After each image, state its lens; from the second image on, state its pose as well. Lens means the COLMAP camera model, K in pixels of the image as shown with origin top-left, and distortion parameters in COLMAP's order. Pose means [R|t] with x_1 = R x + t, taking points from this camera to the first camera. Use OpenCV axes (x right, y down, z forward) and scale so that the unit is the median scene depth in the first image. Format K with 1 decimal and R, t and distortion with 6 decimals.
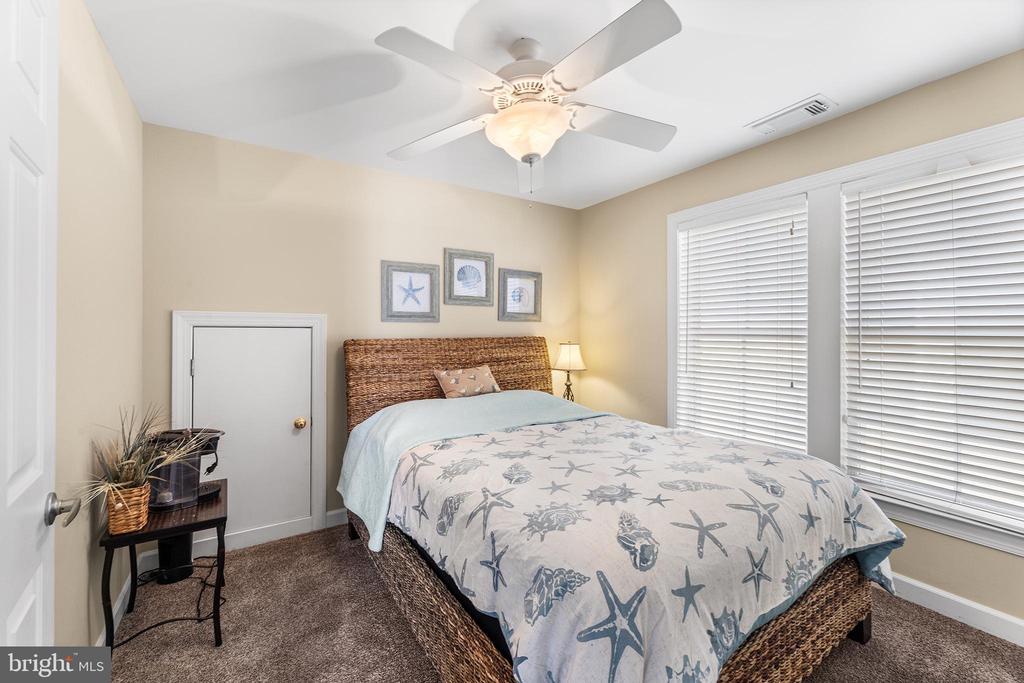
lens RADIAL K [[418.2, 0, 510.5], [0, 418.2, 332.6], [0, 0, 1]] dist [0.000821, 0.000075]
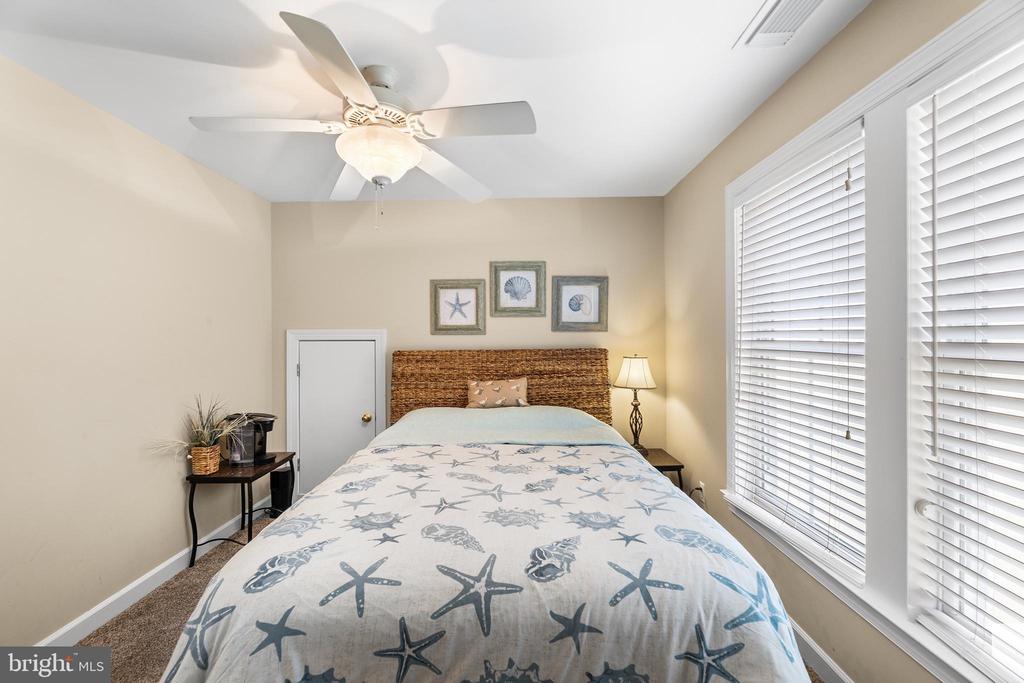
lens RADIAL K [[420.0, 0, 510.1], [0, 420.0, 339.2], [0, 0, 1]] dist [-0.004145, -0.000271]
pose [[0.834321, -0.002965, -0.551271, 0.486797], [0.004763, 0.999987, 0.001830, -0.015194], [0.551258, -0.004152, 0.834324, 0.174805]]
